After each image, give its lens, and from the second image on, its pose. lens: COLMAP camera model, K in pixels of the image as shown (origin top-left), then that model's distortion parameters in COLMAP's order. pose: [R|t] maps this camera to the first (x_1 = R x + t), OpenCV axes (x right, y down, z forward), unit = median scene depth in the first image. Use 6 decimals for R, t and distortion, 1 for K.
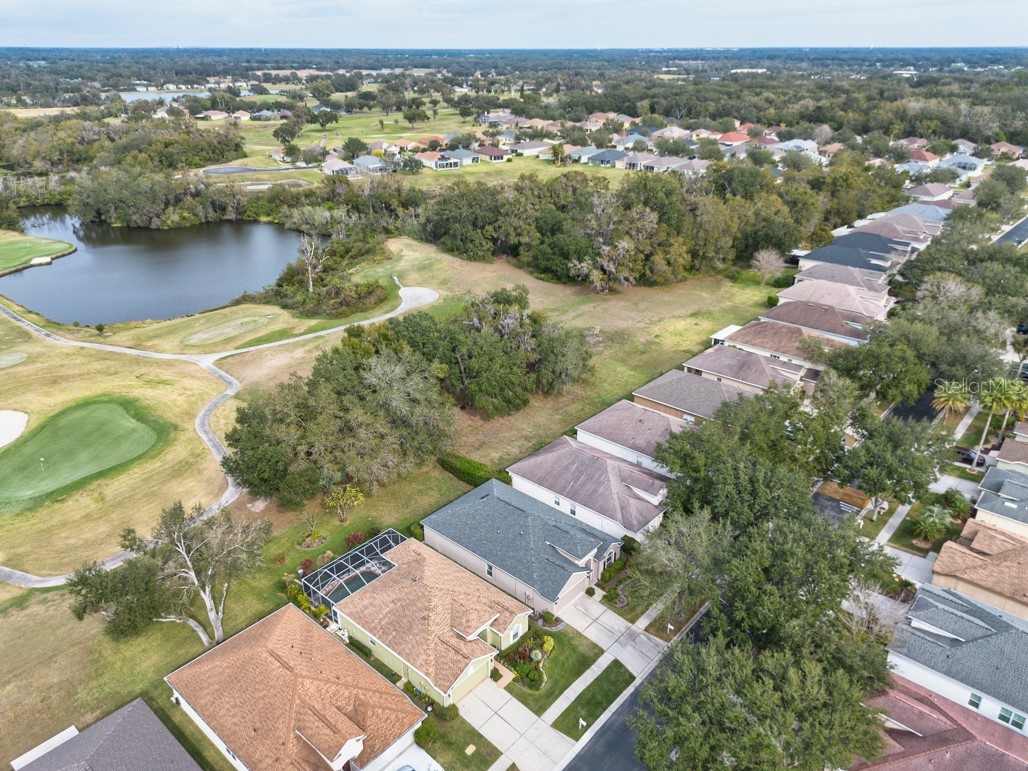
lens RADIAL K [[726.3, 0, 514.0], [0, 726.3, 385.5], [0, 0, 1]] dist [0.007211, -0.009075]
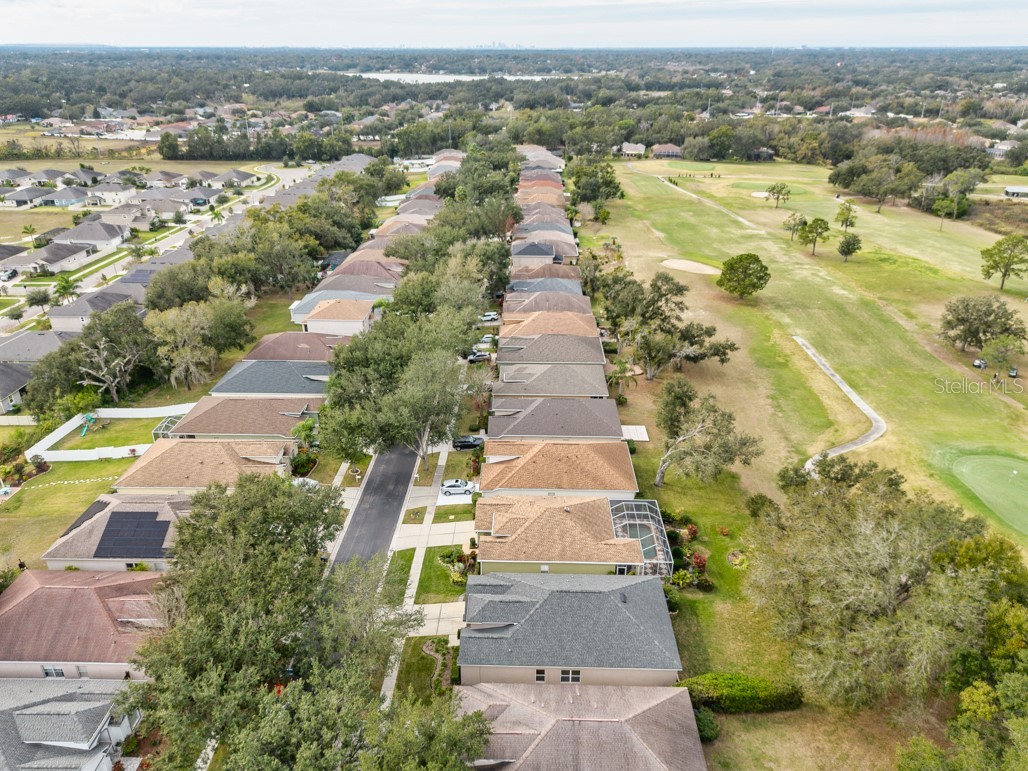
lens RADIAL K [[726.3, 0, 514.0], [0, 726.3, 385.5], [0, 0, 1]] dist [0.007211, -0.009075]
pose [[-0.766961, 0.257973, -0.587554, 0.233371], [-0.276229, 0.693726, 0.665163, -0.255383], [0.579196, 0.672454, -0.460801, 0.570114]]
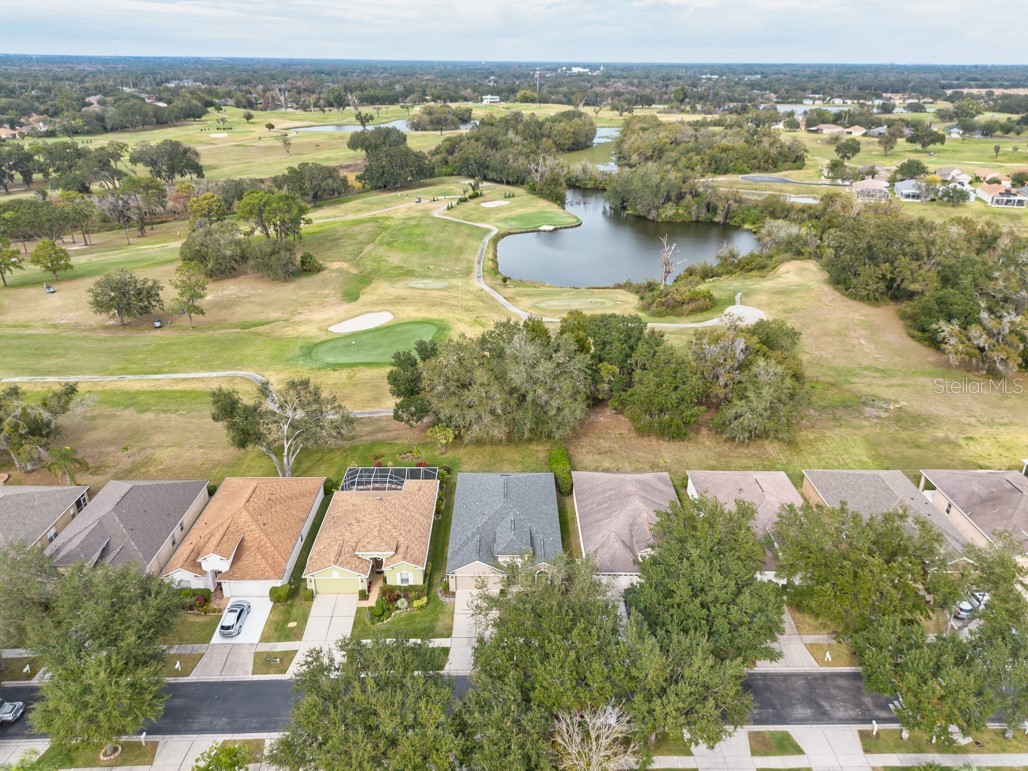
lens RADIAL K [[726.3, 0, 514.0], [0, 726.3, 385.5], [0, 0, 1]] dist [0.007211, -0.009075]
pose [[0.665927, 0.302742, -0.681827, 0.323191], [-0.315149, 0.942562, 0.110713, -0.045524], [0.676182, 0.141150, 0.723086, 0.114358]]
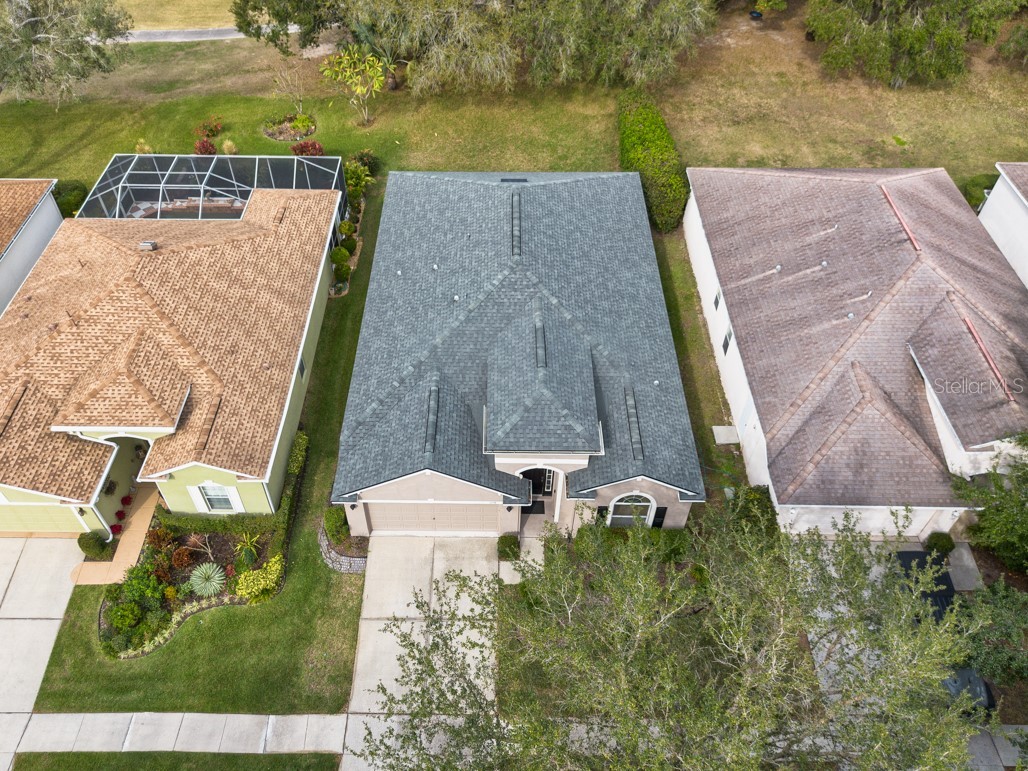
lens RADIAL K [[774.0, 0, 487.5], [0, 774.0, 411.9], [0, 0, 1]] dist [0.048021, -0.004279]
pose [[0.647624, 0.563213, -0.513199, 0.112996], [-0.311755, 0.810430, 0.495996, 0.026923], [0.695264, -0.161226, 0.700439, 0.343866]]
